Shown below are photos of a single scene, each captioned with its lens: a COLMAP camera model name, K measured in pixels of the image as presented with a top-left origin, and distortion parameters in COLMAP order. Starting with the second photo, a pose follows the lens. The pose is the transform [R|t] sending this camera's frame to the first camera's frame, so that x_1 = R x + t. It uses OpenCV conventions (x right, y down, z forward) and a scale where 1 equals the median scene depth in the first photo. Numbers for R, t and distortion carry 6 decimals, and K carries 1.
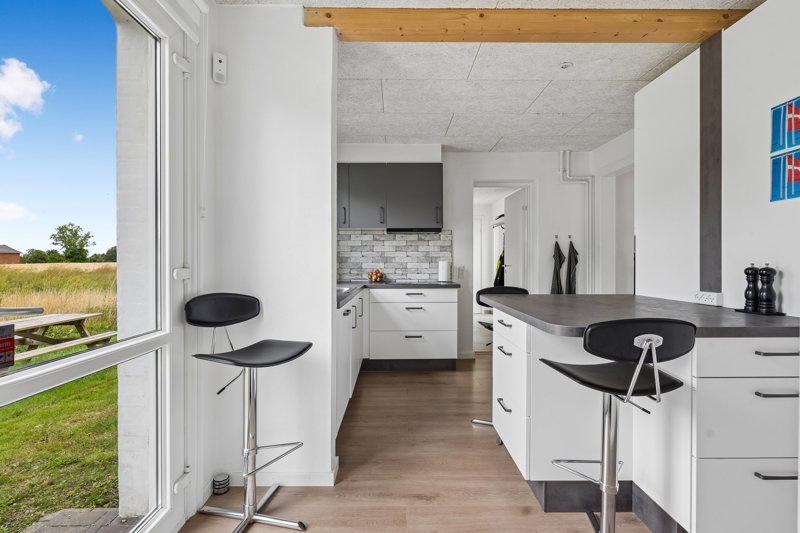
lens RADIAL K [[380.6, 0, 400.0], [0, 380.6, 266.5], [0, 0, 1]] dist [0.000038, 0.000052]
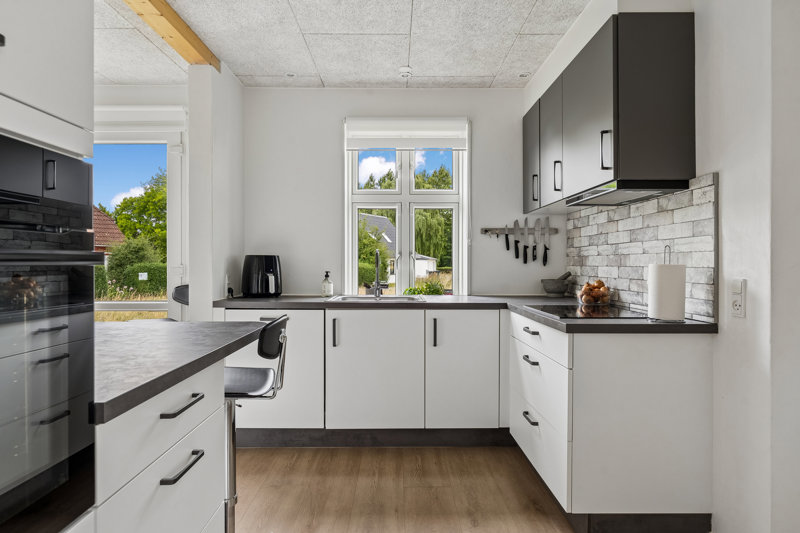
lens RADIAL K [[467.7, 0, 400.0], [0, 467.7, 266.5], [0, 0, 1]] dist [-0.000315, -0.000101]
pose [[-0.003665, 0.009149, -0.999951, 0.862794], [-0.008765, 0.999919, 0.009181, -0.019988], [0.999955, 0.008799, -0.003584, 1.125894]]
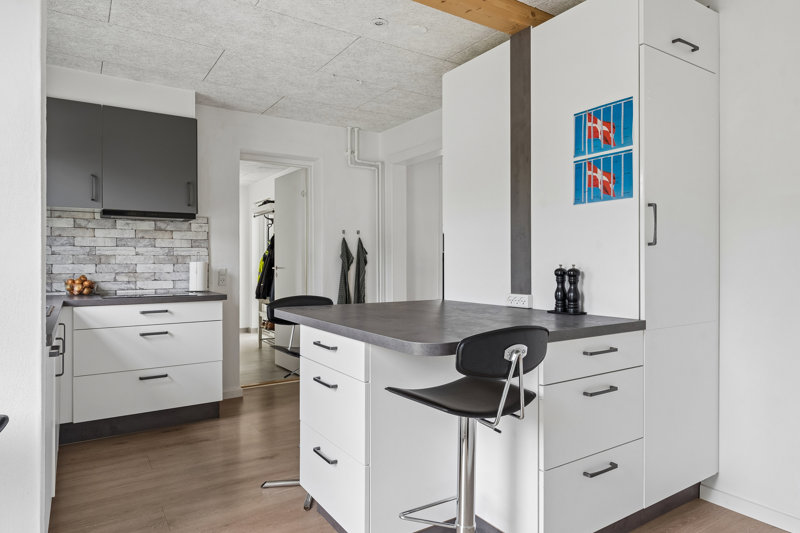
lens RADIAL K [[493.7, 0, 400.0], [0, 493.7, 266.5], [0, 0, 1]] dist [-0.000118, -0.000069]
pose [[0.843900, -0.003554, 0.536488, -0.083486], [0.006039, 0.999978, -0.002875, -0.001099], [-0.536466, 0.005666, 0.843903, 0.074044]]
